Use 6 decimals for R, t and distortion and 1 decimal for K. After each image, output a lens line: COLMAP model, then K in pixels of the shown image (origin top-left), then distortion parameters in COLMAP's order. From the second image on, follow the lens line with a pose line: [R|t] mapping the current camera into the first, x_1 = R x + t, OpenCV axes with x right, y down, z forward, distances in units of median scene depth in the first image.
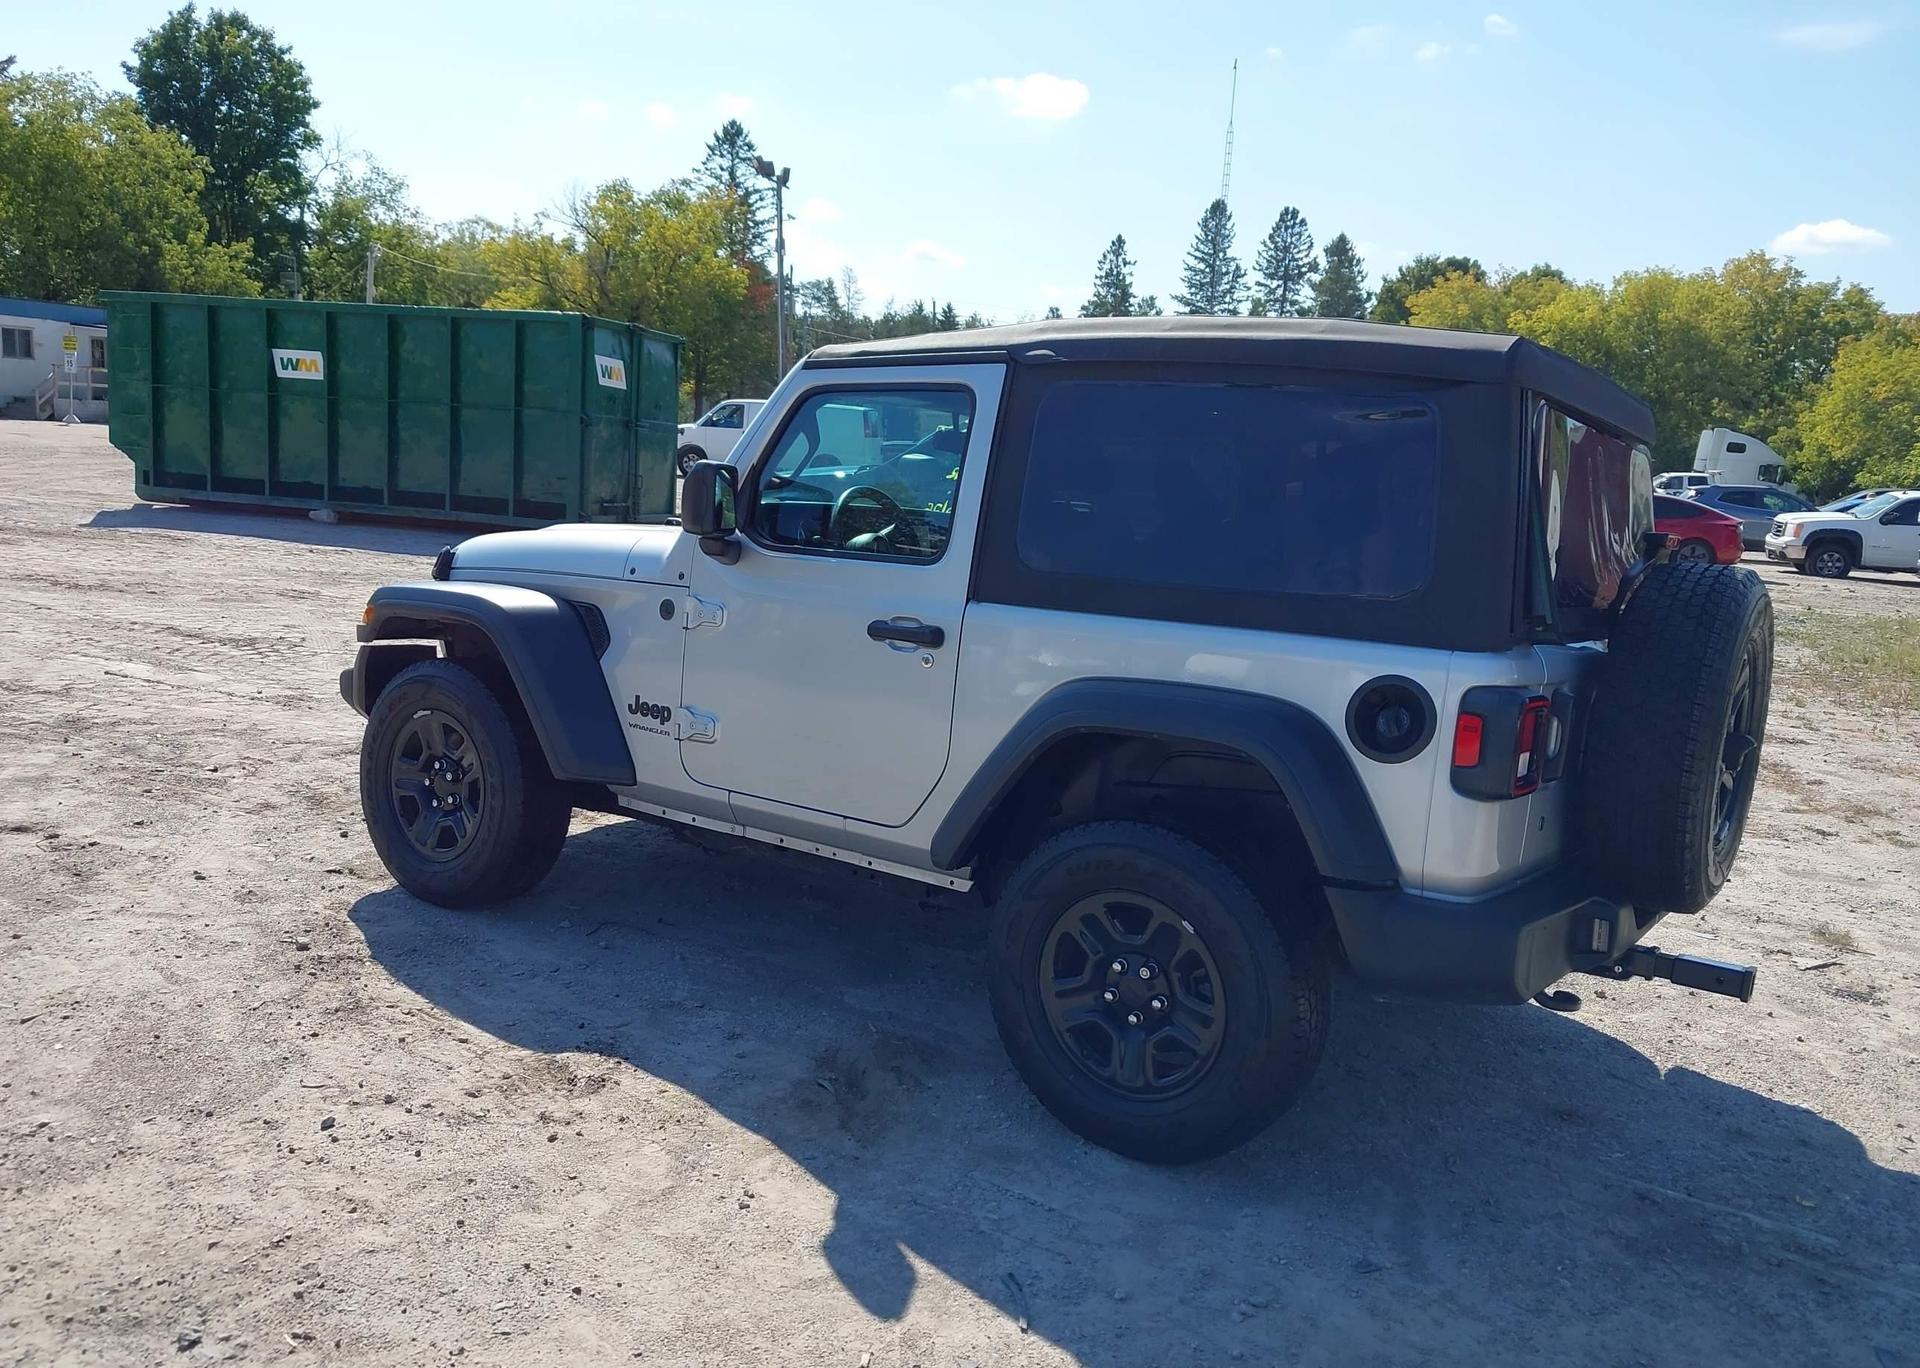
lens RADIAL K [[1532.1, 0, 947.9], [0, 1532.1, 685.7], [0, 0, 1]] dist [-0.010183, 0.017650]
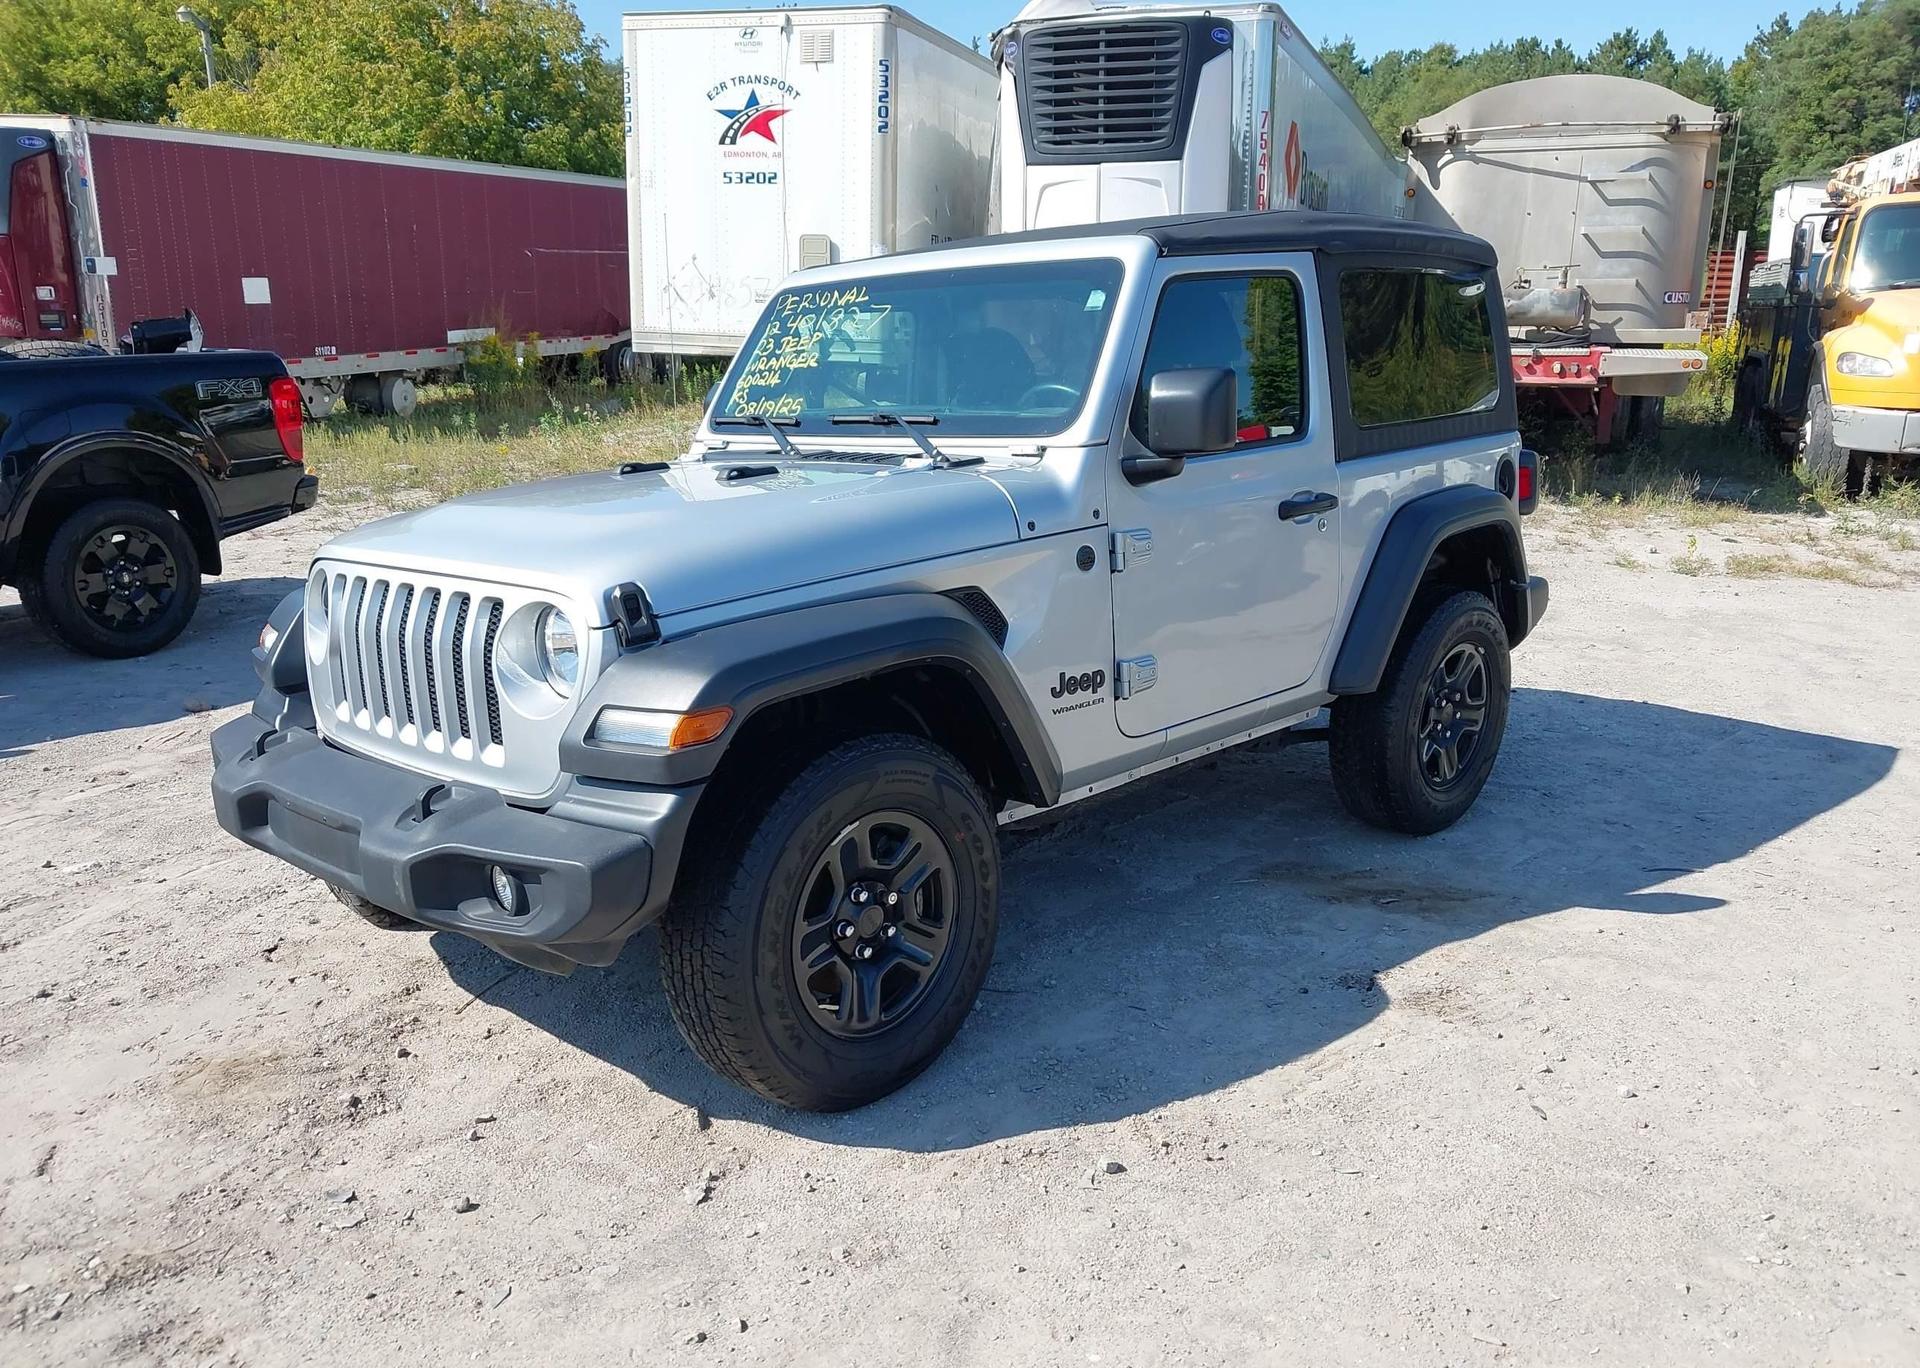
lens RADIAL K [[1532.1, 0, 957.9], [0, 1532.1, 715.3], [0, 0, 1]] dist [-0.010183, 0.017650]
pose [[0.158125, -0.312467, 0.936675, -0.248658], [0.163146, 0.943840, 0.287315, -0.054437], [-0.973848, 0.107383, 0.200222, 0.226933]]
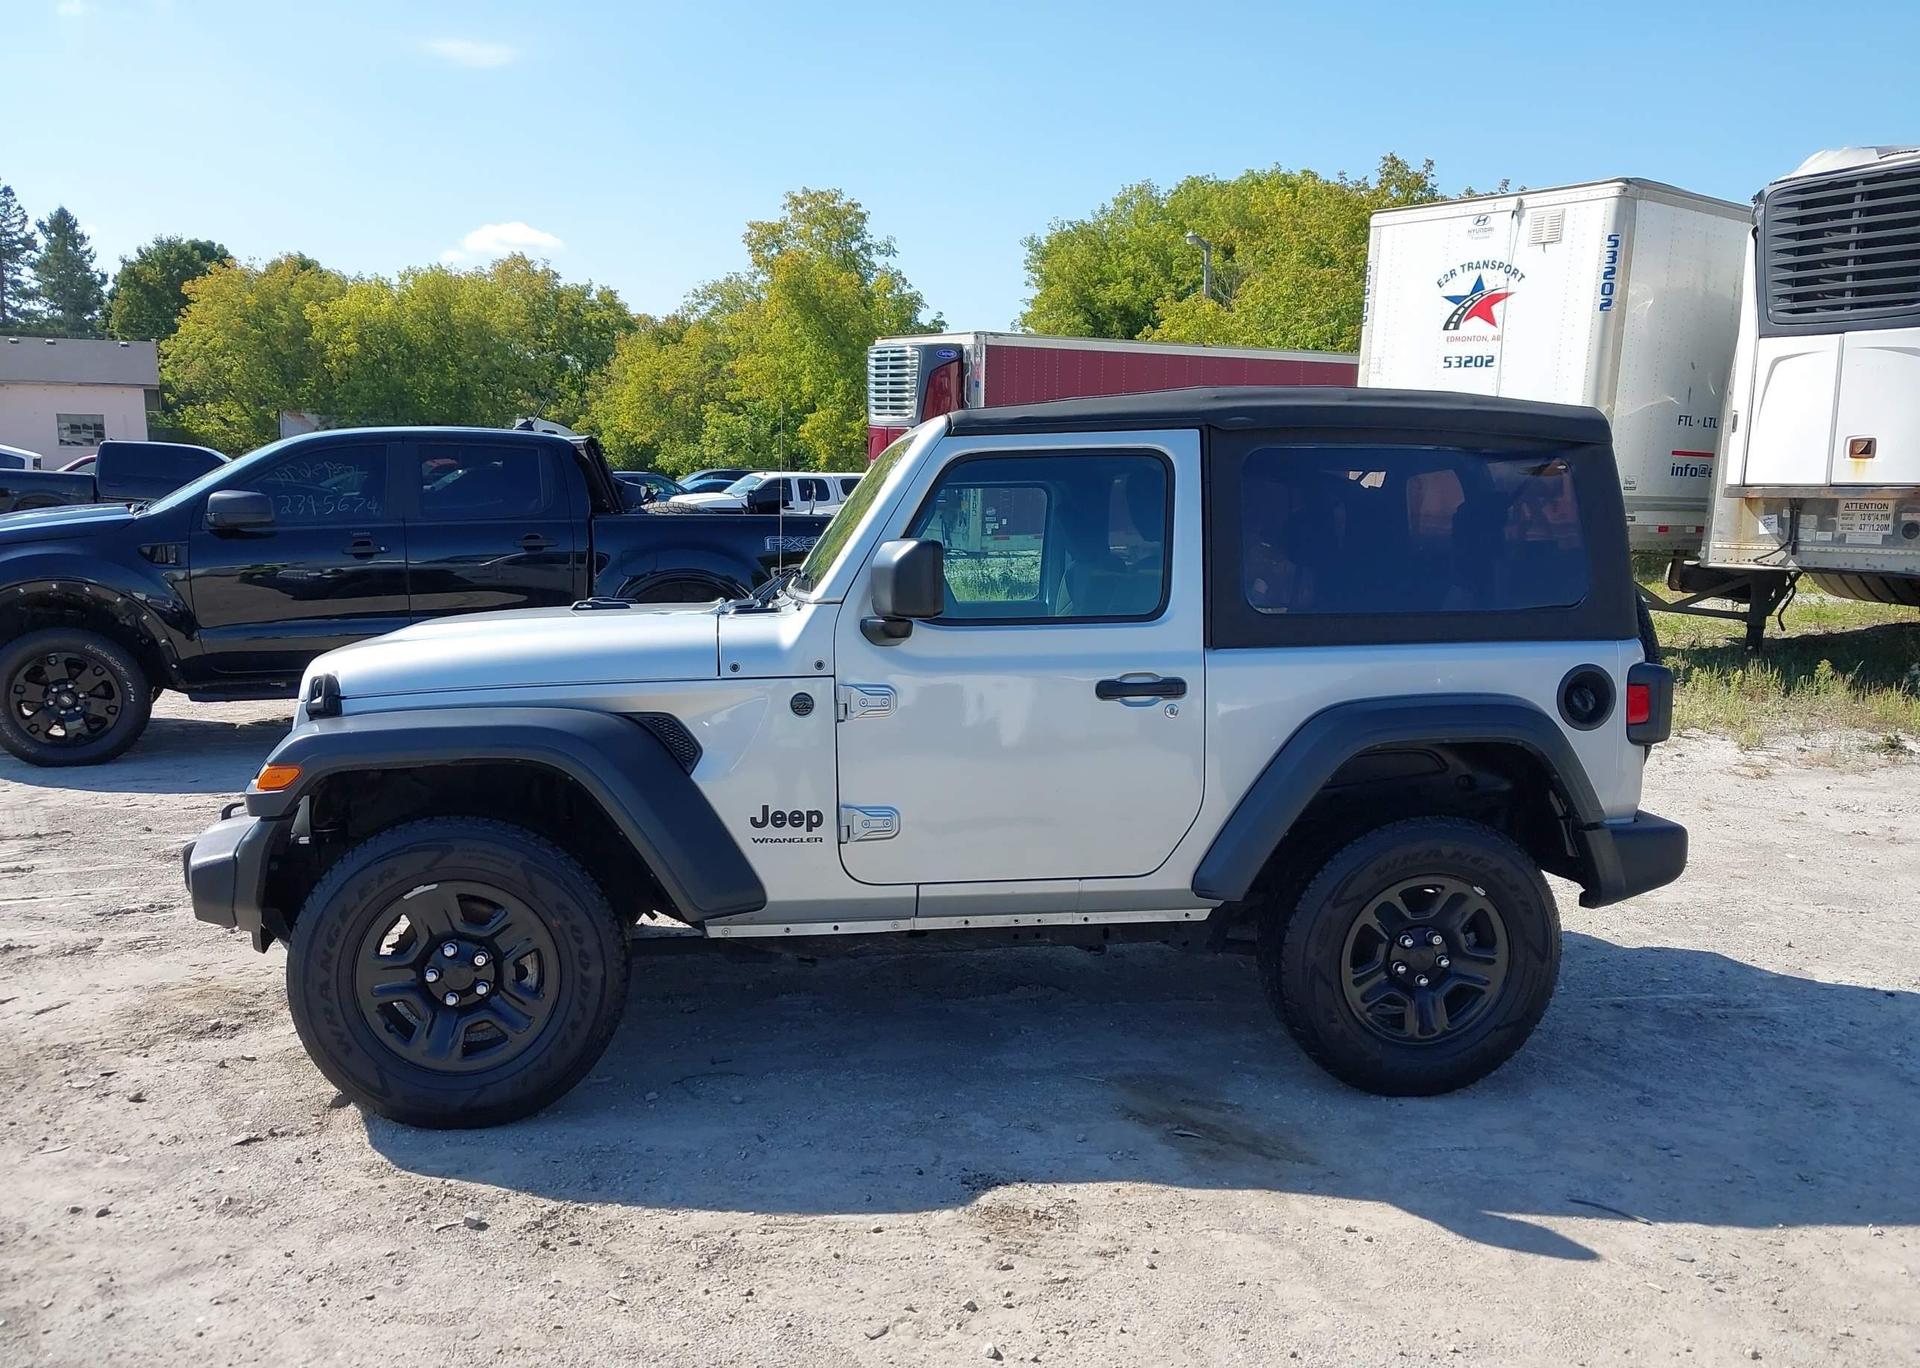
lens RADIAL K [[1532.1, 0, 940.5], [0, 1532.1, 693.6], [0, 0, 1]] dist [-0.010183, 0.017650]
pose [[0.724422, -0.143159, 0.674328, -0.180657], [0.135306, 0.988699, 0.064542, -0.025480], [-0.675947, 0.044485, 0.735606, 0.072273]]
